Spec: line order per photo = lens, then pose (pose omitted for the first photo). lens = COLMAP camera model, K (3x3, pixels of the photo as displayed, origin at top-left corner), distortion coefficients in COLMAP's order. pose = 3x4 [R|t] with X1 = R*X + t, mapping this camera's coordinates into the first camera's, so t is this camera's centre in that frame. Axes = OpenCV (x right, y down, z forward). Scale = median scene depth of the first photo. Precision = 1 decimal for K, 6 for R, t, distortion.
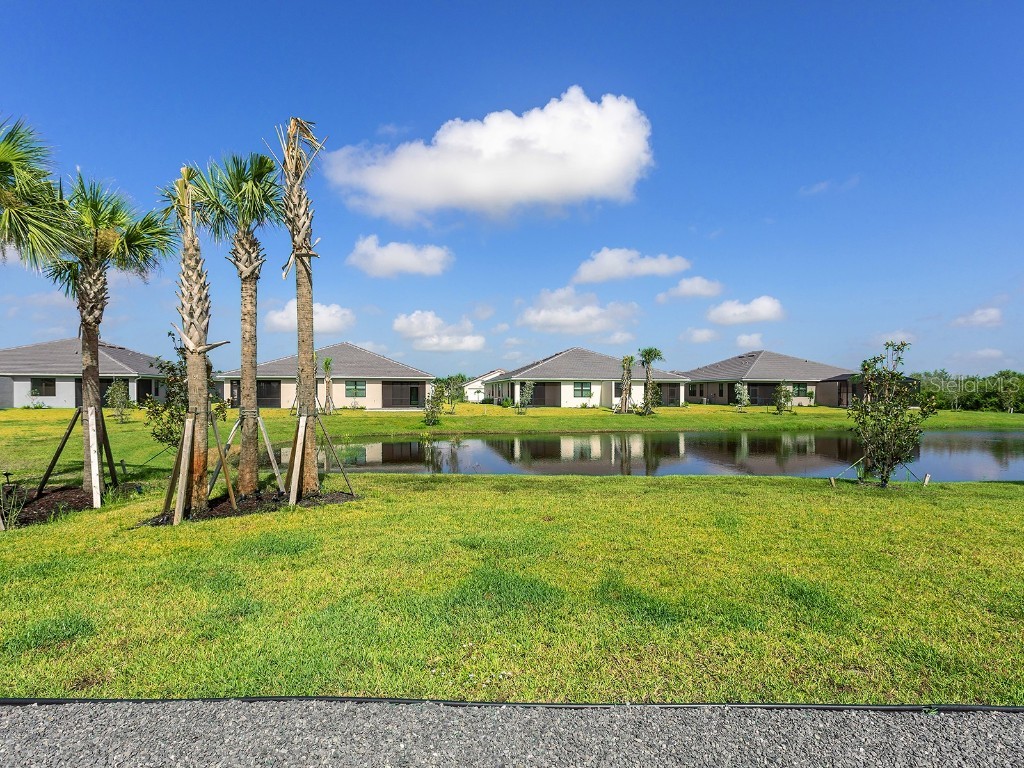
lens RADIAL K [[514.9, 0, 515.5], [0, 514.9, 399.6], [0, 0, 1]] dist [0.007044, 0.000245]
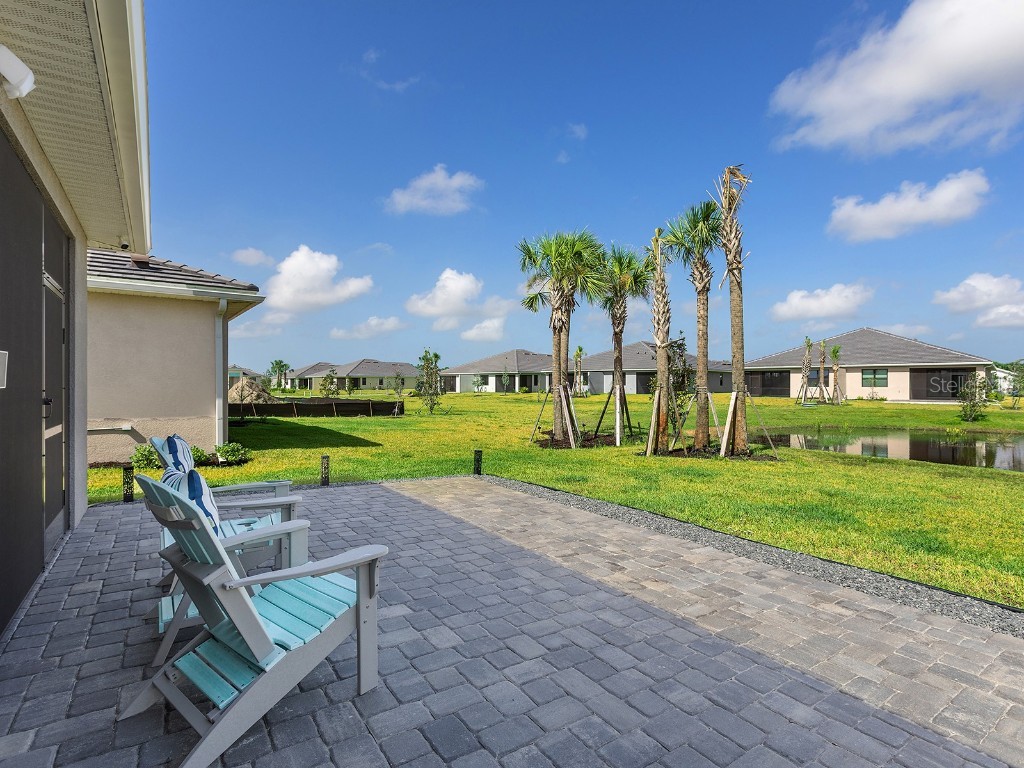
lens RADIAL K [[515.5, 0, 520.9], [0, 515.5, 385.2], [0, 0, 1]] dist [0.001452, 0.000218]
pose [[0.589633, 0.001733, -0.807669, 0.059541], [-0.011975, 0.999907, -0.006597, 0.005783], [0.807582, 0.013562, 0.589599, -0.037834]]
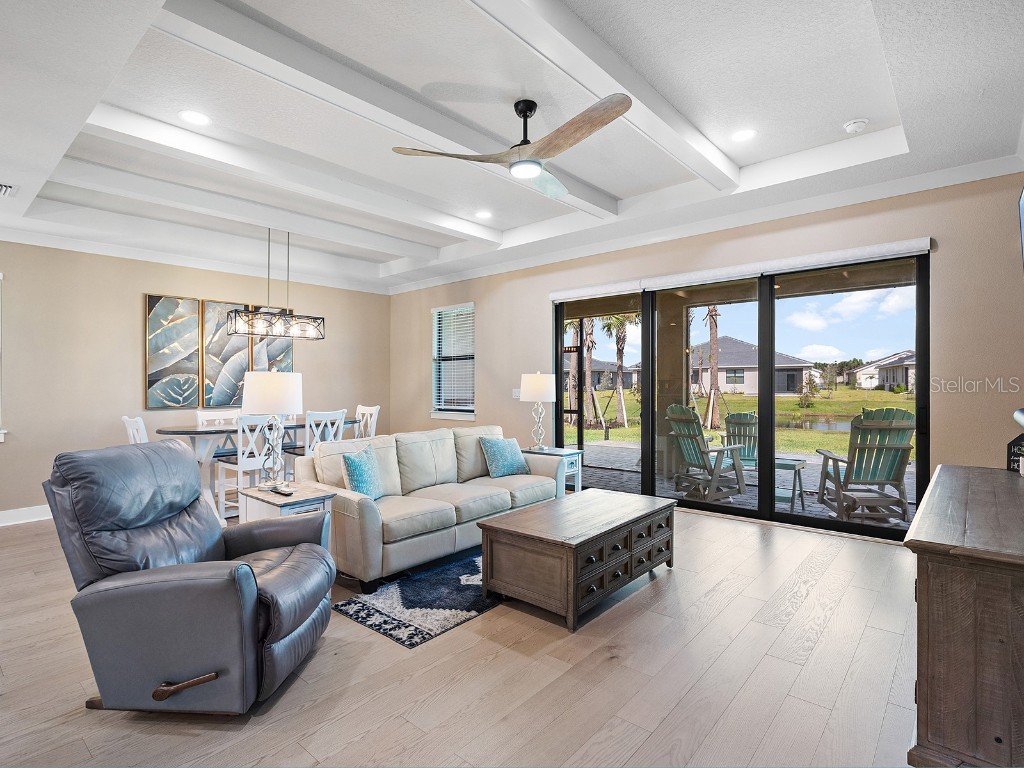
lens RADIAL K [[519.3, 0, 521.5], [0, 519.3, 384.3], [0, 0, 1]] dist [0.001533, 0.000460]
pose [[0.772486, -0.005878, -0.635004, 0.062696], [0.001608, 0.999972, -0.007300, 0.004678], [0.635029, 0.004618, 0.772474, -0.214823]]
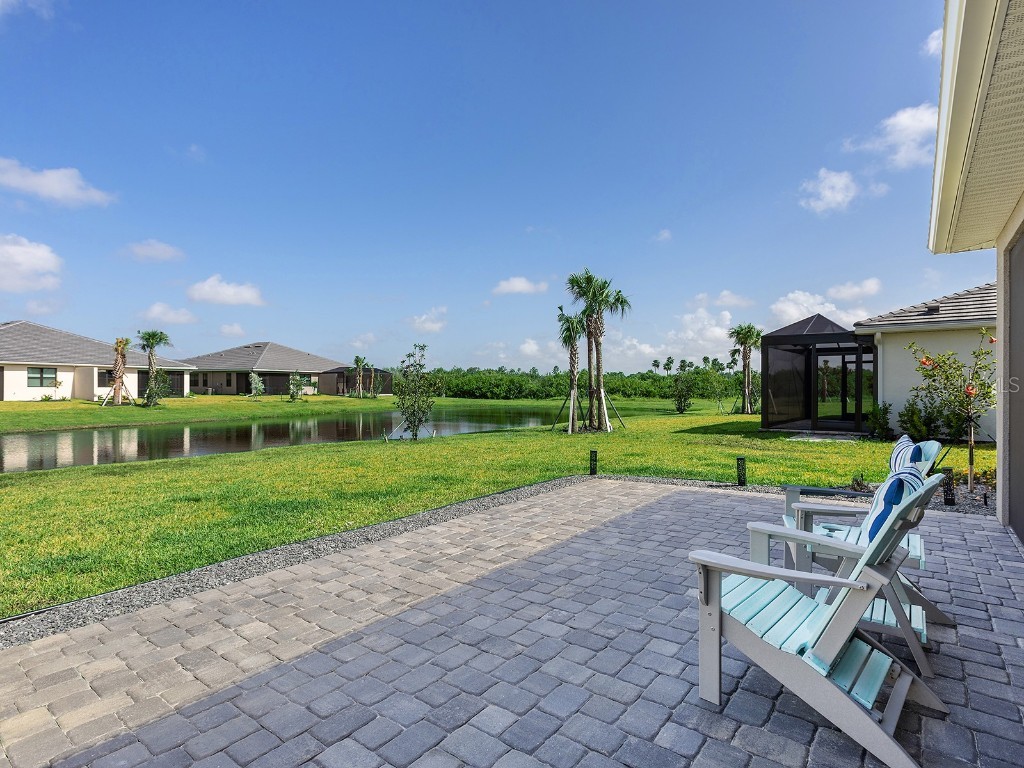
lens RADIAL K [[519.3, 0, 521.5], [0, 519.3, 384.3], [0, 0, 1]] dist [0.001533, 0.000460]
pose [[0.597512, 0.001987, 0.801858, -0.074817], [0.009310, 0.999912, -0.009416, 0.005756], [-0.801806, 0.013092, 0.597441, -0.035030]]
